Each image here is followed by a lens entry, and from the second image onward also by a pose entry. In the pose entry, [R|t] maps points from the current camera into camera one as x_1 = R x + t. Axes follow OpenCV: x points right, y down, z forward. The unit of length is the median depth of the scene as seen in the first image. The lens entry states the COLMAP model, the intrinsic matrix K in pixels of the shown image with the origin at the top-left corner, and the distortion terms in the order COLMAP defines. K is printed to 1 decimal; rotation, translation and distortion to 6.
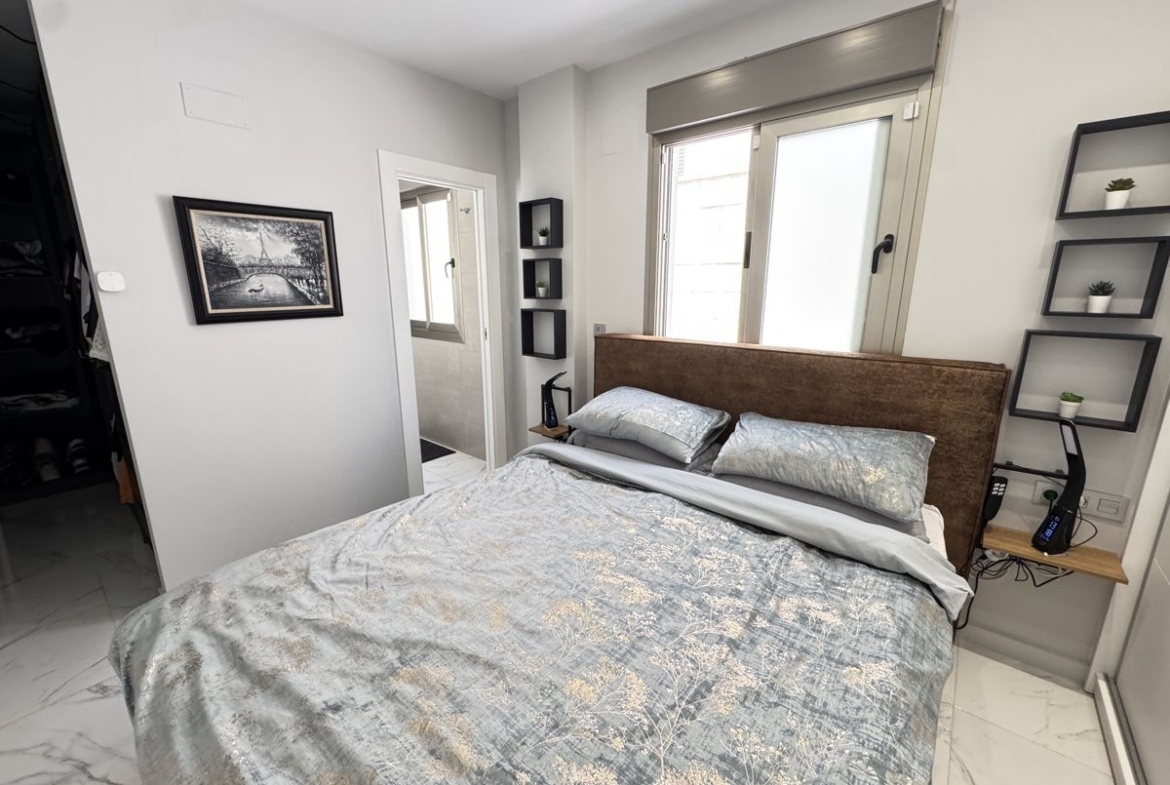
lens RADIAL K [[467.7, 0, 584.2], [0, 467.7, 390.4], [0, 0, 1]] dist [-0.002819, 0.000025]
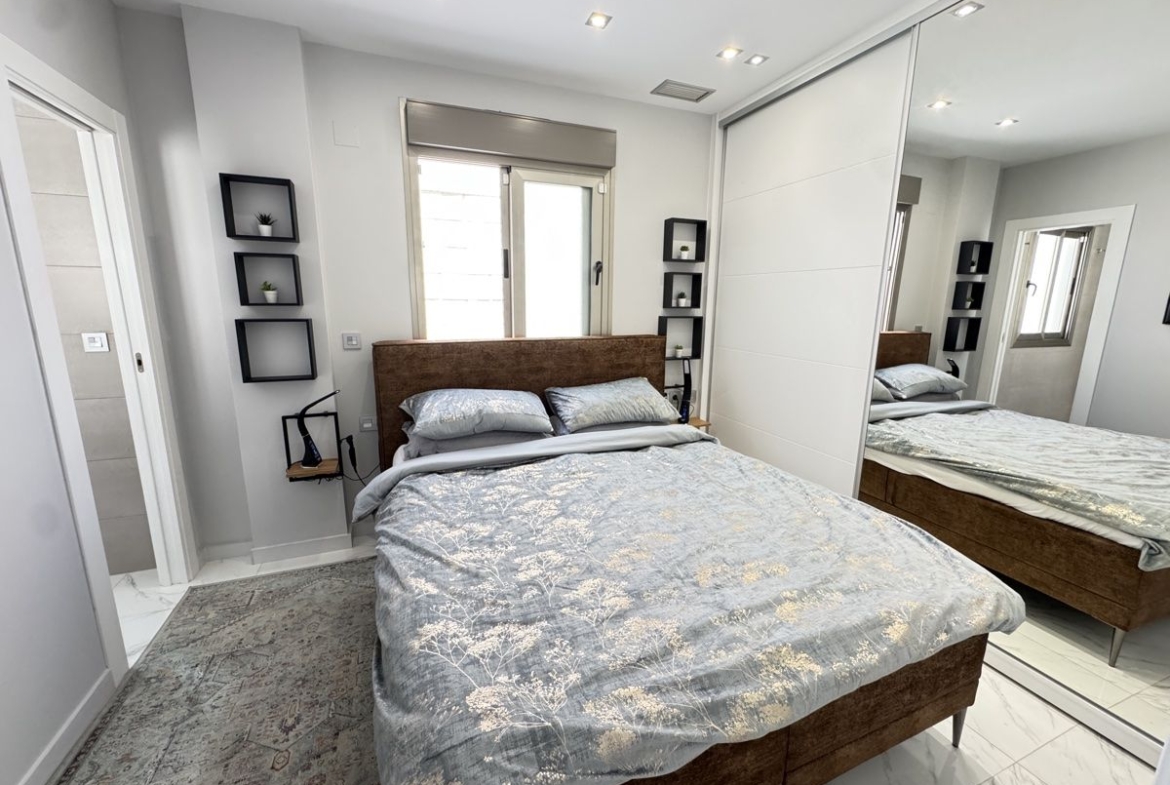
lens RADIAL K [[467.7, 0, 584.2], [0, 467.7, 390.4], [0, 0, 1]] dist [-0.002819, 0.000025]
pose [[0.475933, -0.166621, 0.863554, -0.765717], [0.182235, 0.979263, 0.088511, -0.046325], [-0.860394, 0.115245, 0.496428, 0.269170]]
